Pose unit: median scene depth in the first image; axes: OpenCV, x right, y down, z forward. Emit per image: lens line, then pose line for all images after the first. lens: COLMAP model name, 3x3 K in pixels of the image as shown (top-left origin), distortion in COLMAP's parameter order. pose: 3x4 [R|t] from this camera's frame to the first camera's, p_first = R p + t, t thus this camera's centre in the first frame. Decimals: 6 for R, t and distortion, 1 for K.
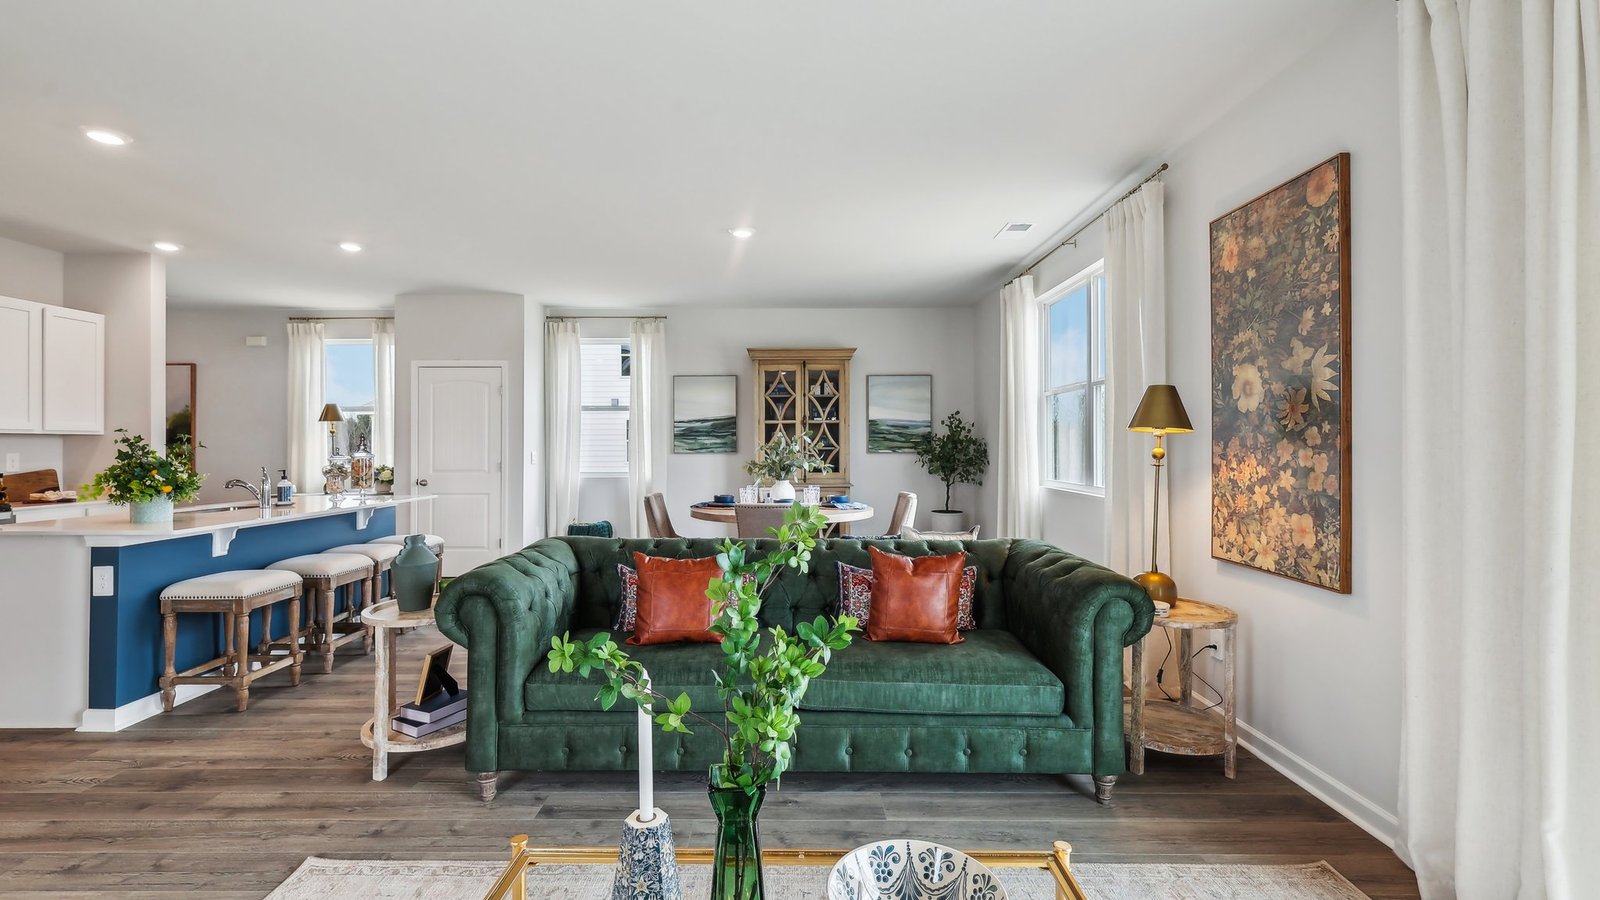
lens RADIAL K [[707.1, 0, 796.5], [0, 707.1, 443.4], [0, 0, 1]] dist [0.000945, 0.000608]
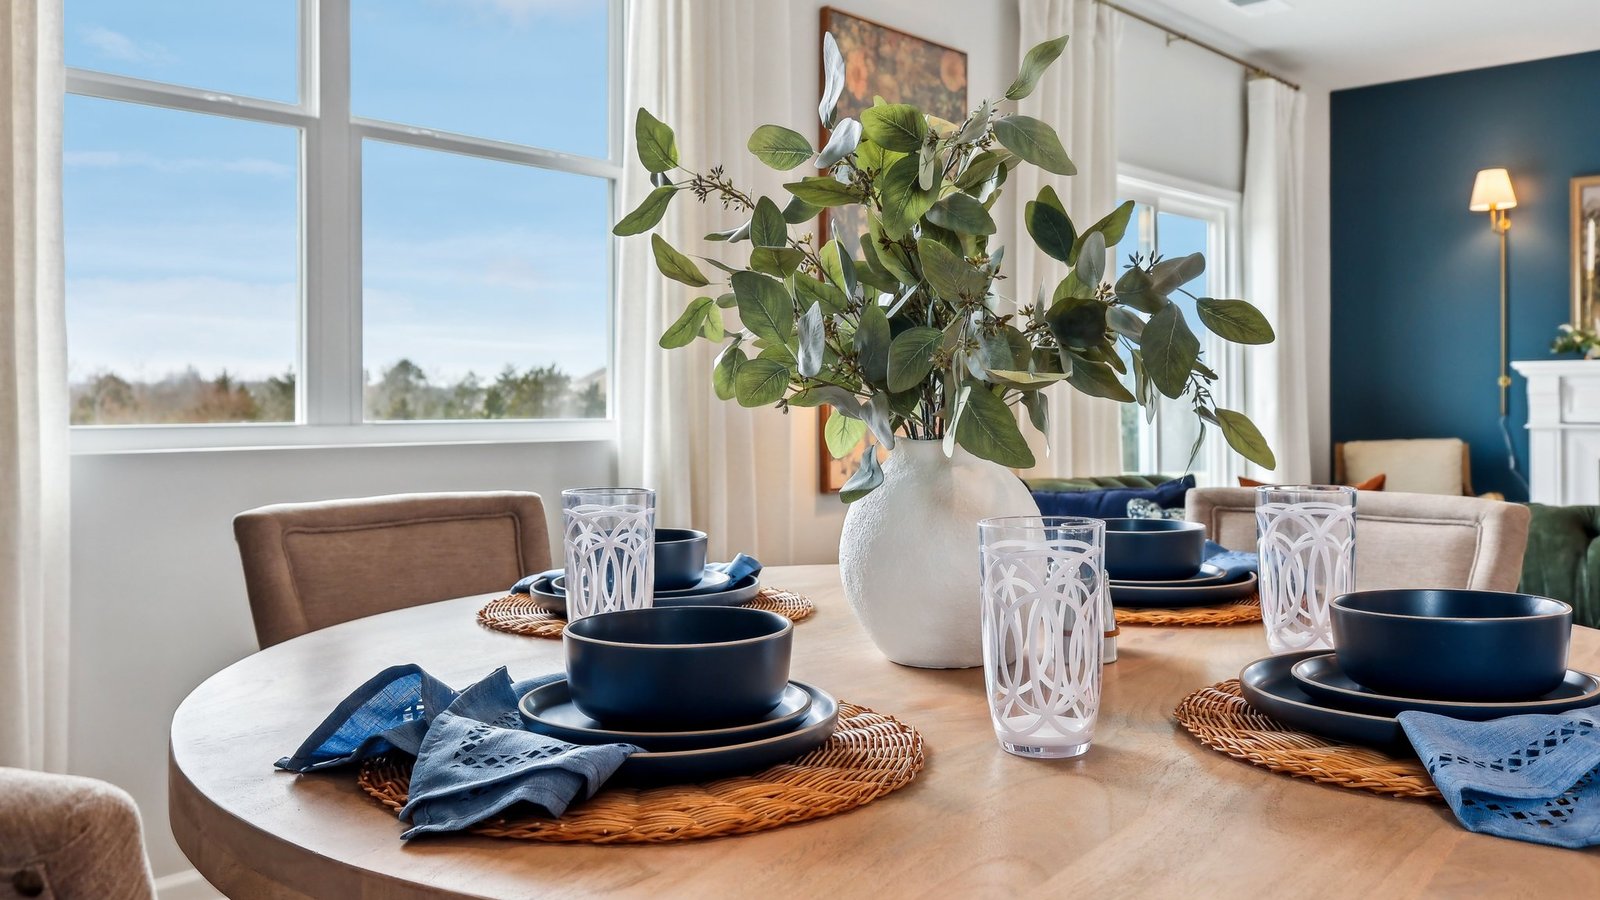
lens RADIAL K [[1351.4, 0, 812.7], [0, 1351.4, 400.1], [0, 0, 1]] dist [0.017745, 0.009094]
pose [[-0.746915, 0.003963, 0.664907, -0.297668], [0.001518, 0.999990, -0.004256, 0.082733], [-0.664917, -0.002170, -0.746914, 2.097856]]
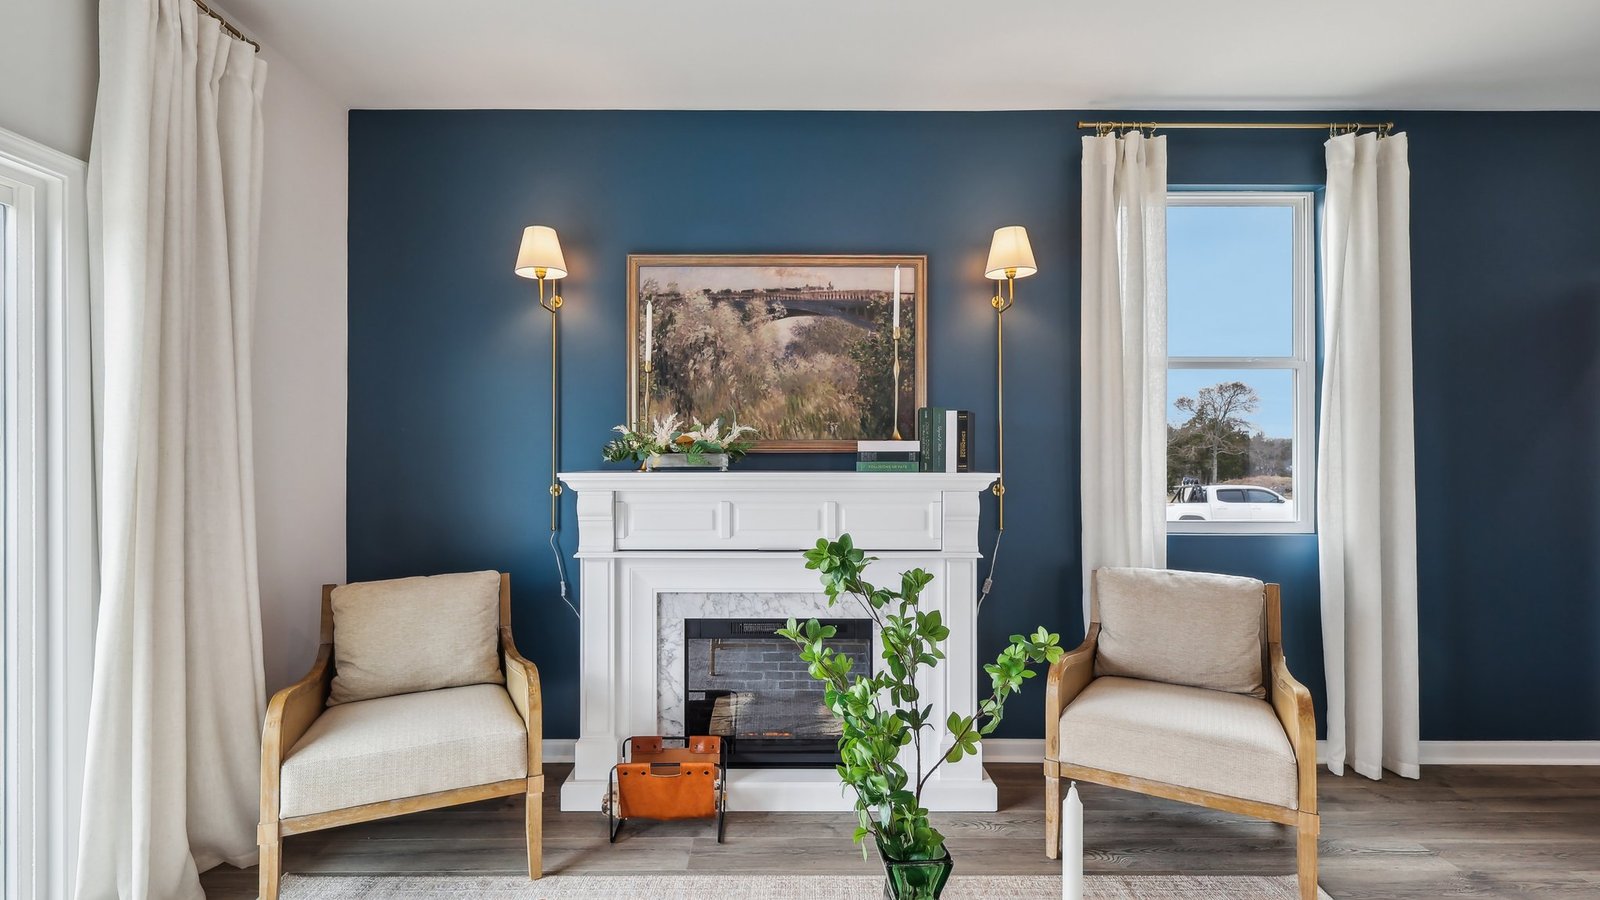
lens RADIAL K [[748.5, 0, 795.0], [0, 748.5, 451.8], [0, 0, 1]] dist [0.007039, 0.000454]
pose [[-0.999984, -0.000219, -0.005688, 0.021933], [-0.000160, 0.999948, -0.010228, 0.000678], [0.005690, -0.010227, -0.999932, 0.673513]]
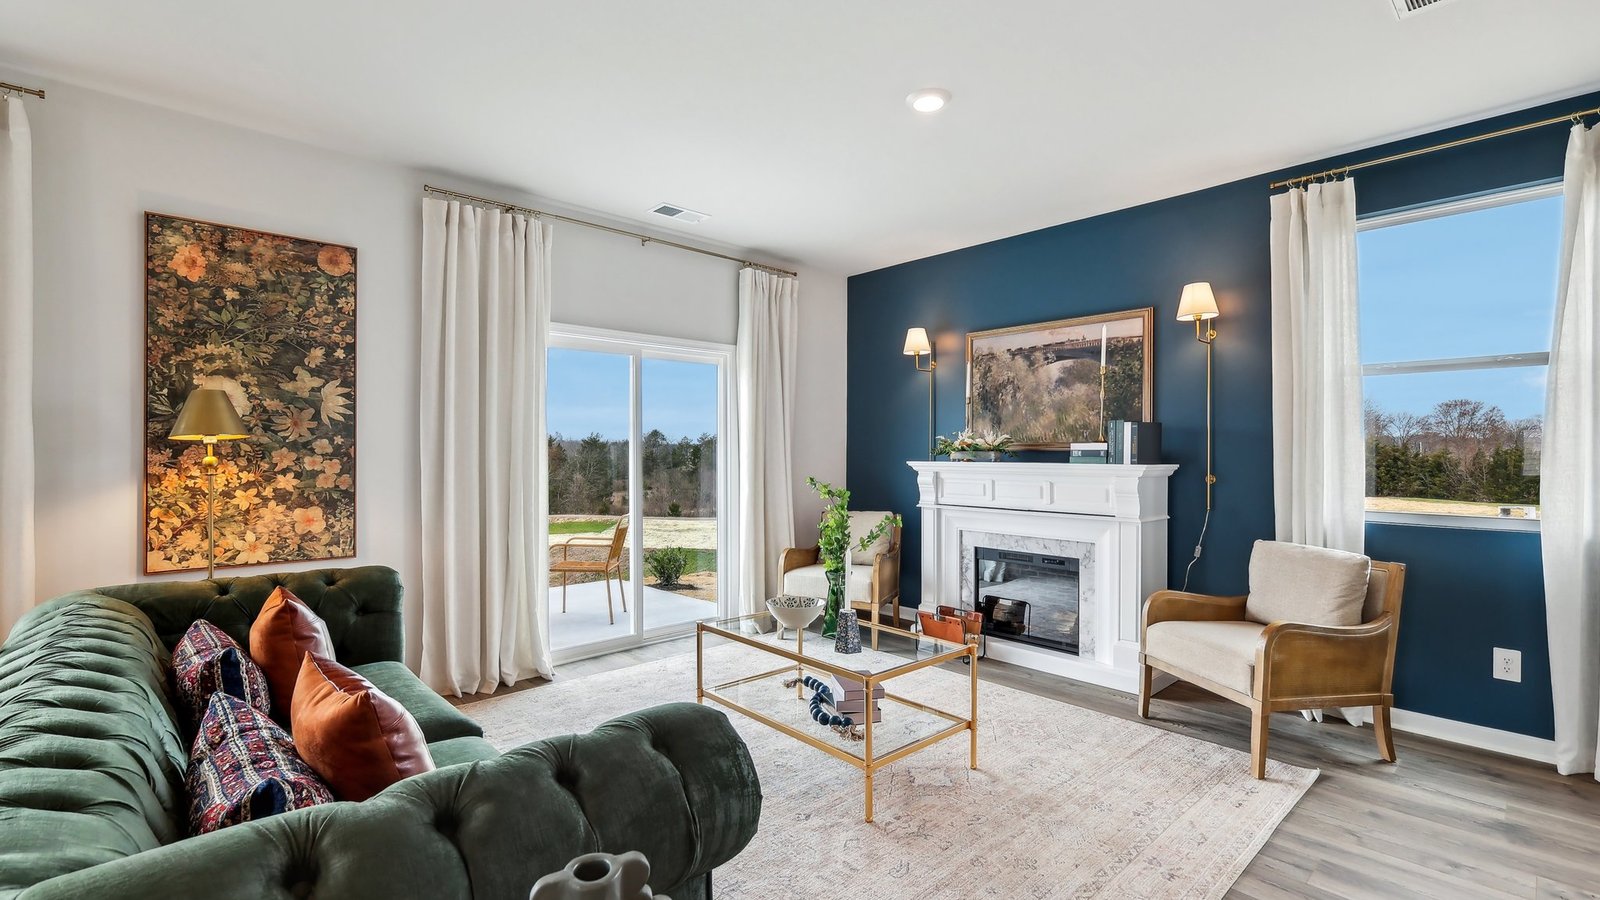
lens RADIAL K [[707.1, 0, 803.4], [0, 707.1, 454.7], [0, 0, 1]] dist [0.000945, 0.000608]
pose [[-0.684482, -0.004644, 0.729015, -0.708926], [-0.004101, 0.999988, 0.002519, -0.001462], [-0.729018, -0.001266, -0.684493, 1.055080]]
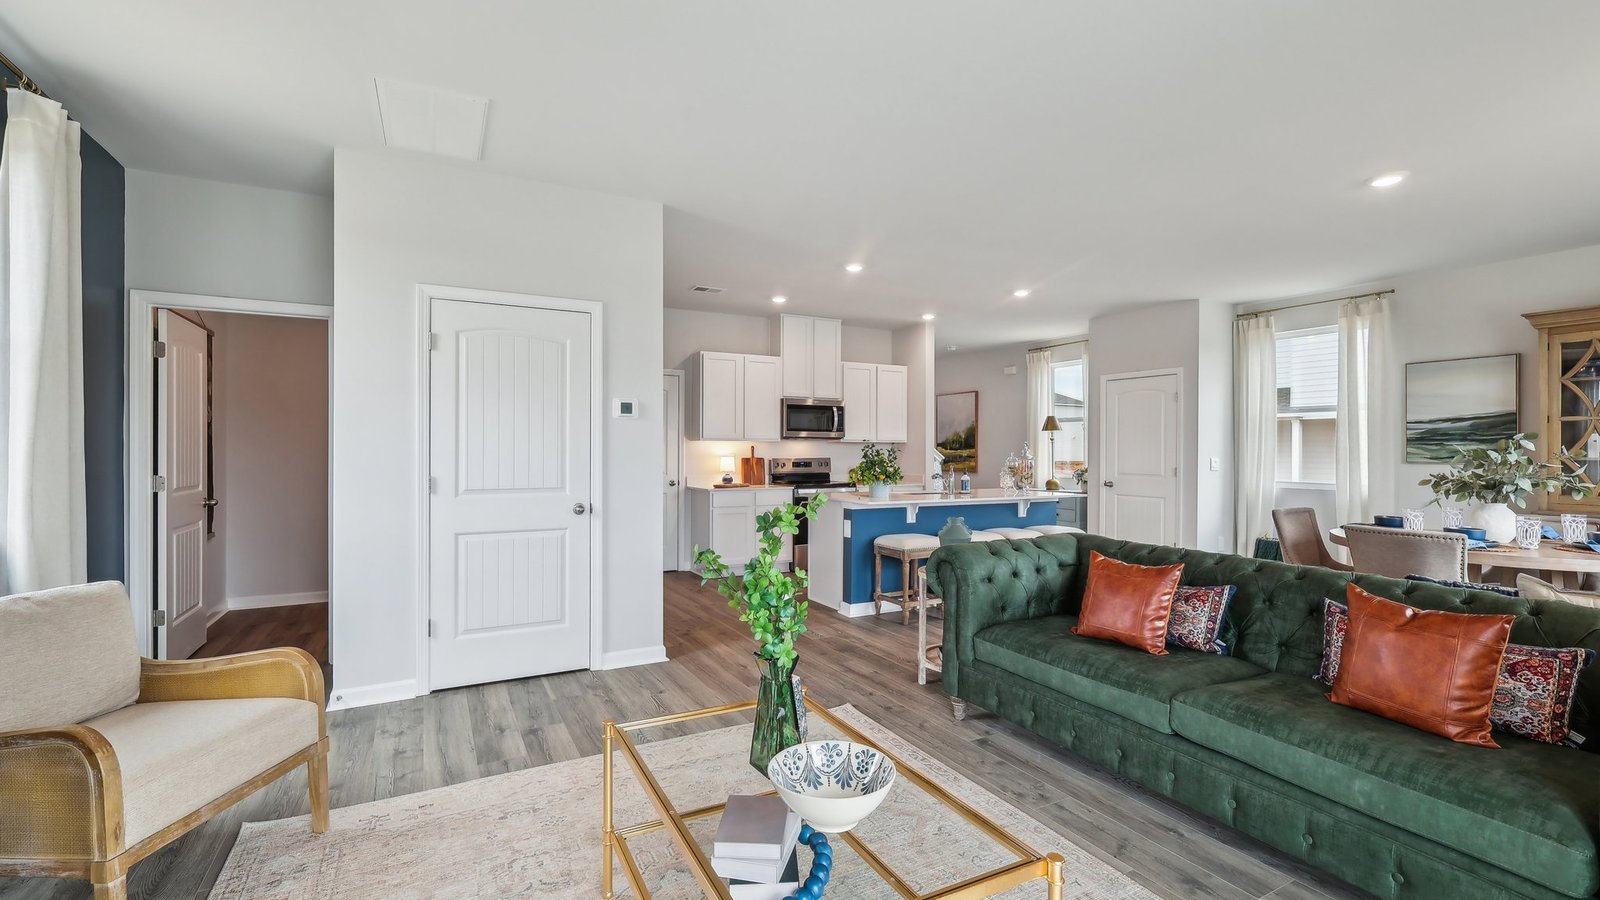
lens RADIAL K [[707.1, 0, 799.2], [0, 707.1, 448.3], [0, 0, 1]] dist [0.000945, 0.000608]
pose [[0.468282, 0.002790, -0.883575, 0.475625], [-0.003293, 0.999994, 0.001412, -0.002144], [0.883573, 0.002248, 0.468288, 0.094547]]
